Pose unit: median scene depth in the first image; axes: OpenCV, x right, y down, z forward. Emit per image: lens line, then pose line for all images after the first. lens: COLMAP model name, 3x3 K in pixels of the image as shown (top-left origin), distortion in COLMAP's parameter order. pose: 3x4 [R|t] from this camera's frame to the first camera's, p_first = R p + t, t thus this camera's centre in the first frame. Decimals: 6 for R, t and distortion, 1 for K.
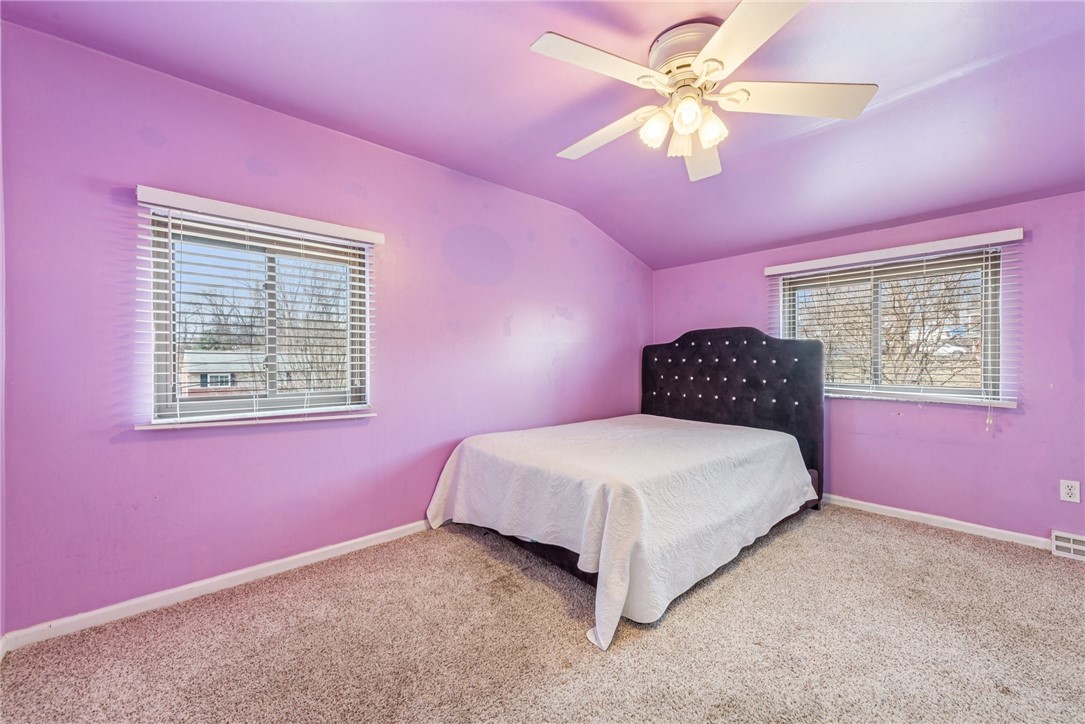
lens RADIAL K [[428.1, 0, 548.4], [0, 428.1, 359.2], [0, 0, 1]] dist [0.001378, -0.000115]
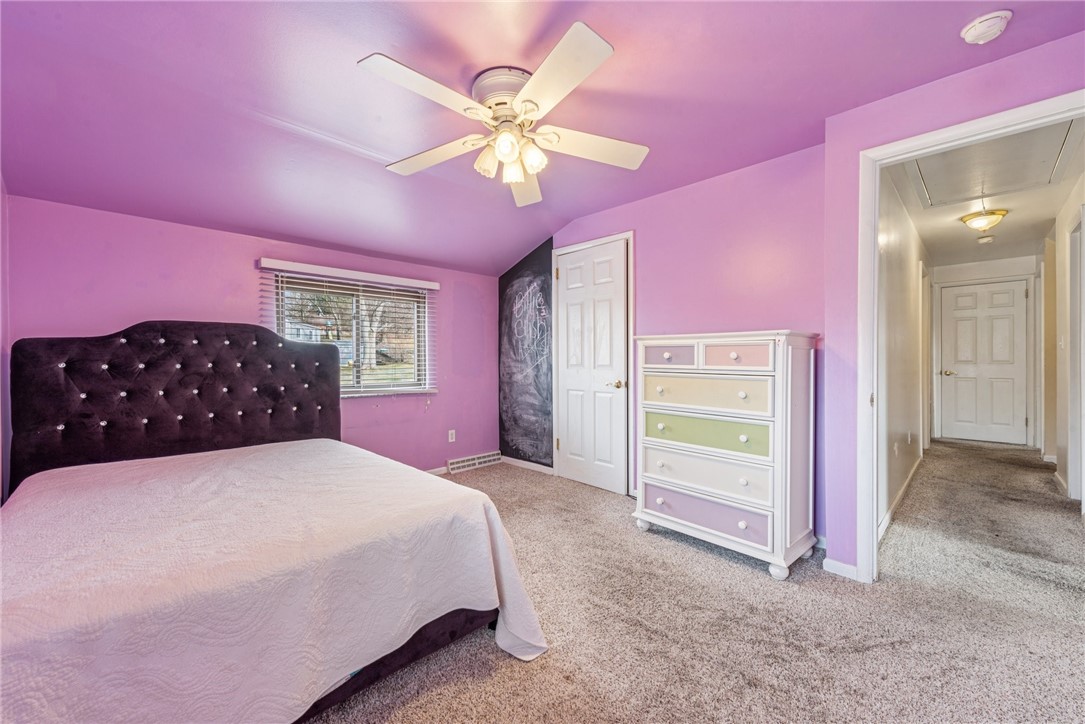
lens RADIAL K [[428.1, 0, 548.4], [0, 428.1, 359.2], [0, 0, 1]] dist [0.001378, -0.000115]
pose [[-0.069953, 0.006841, 0.997527, -0.437969], [0.007836, 0.999949, -0.006308, 0.001355], [-0.997520, 0.007375, -0.070003, 0.533906]]
